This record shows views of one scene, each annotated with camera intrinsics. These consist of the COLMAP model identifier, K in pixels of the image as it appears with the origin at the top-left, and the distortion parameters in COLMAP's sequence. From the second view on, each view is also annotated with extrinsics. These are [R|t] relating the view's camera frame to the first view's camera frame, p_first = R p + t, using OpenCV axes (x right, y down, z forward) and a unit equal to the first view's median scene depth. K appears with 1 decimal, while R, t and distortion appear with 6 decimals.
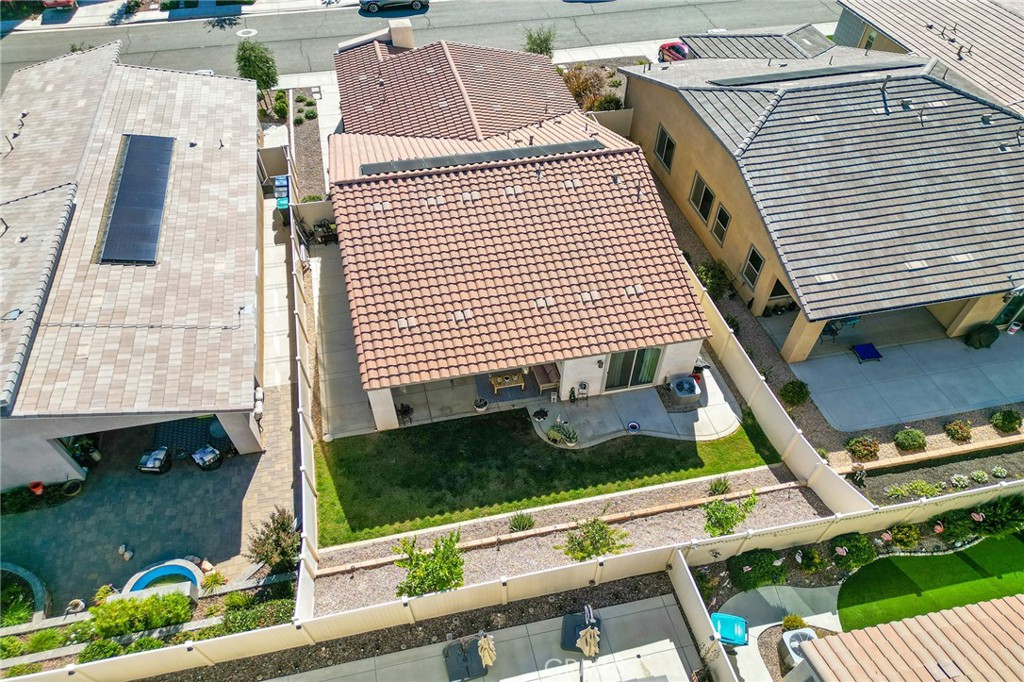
lens RADIAL K [[680.6, 0, 511.6], [0, 680.6, 342.6], [0, 0, 1]] dist [0.009305, -0.004346]
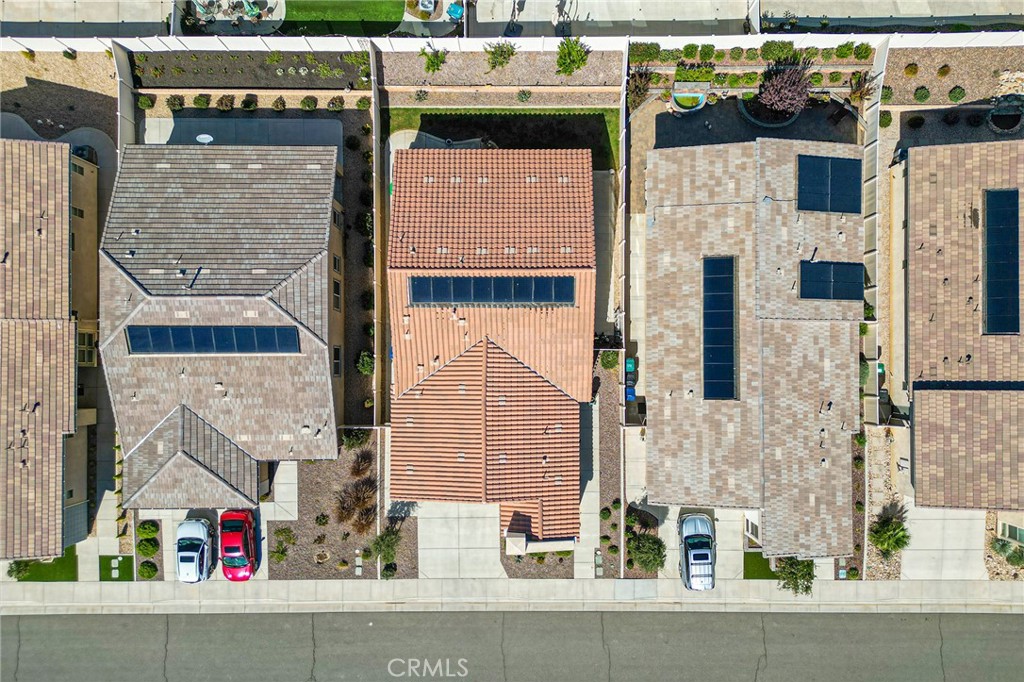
lens RADIAL K [[680.6, 0, 513.0], [0, 680.6, 340.8], [0, 0, 1]] dist [0.009305, -0.004346]
pose [[-0.970712, -0.238570, 0.028320, -0.140812], [0.193036, -0.704350, 0.683102, -1.237778], [-0.143020, 0.668562, 0.729774, -0.007176]]
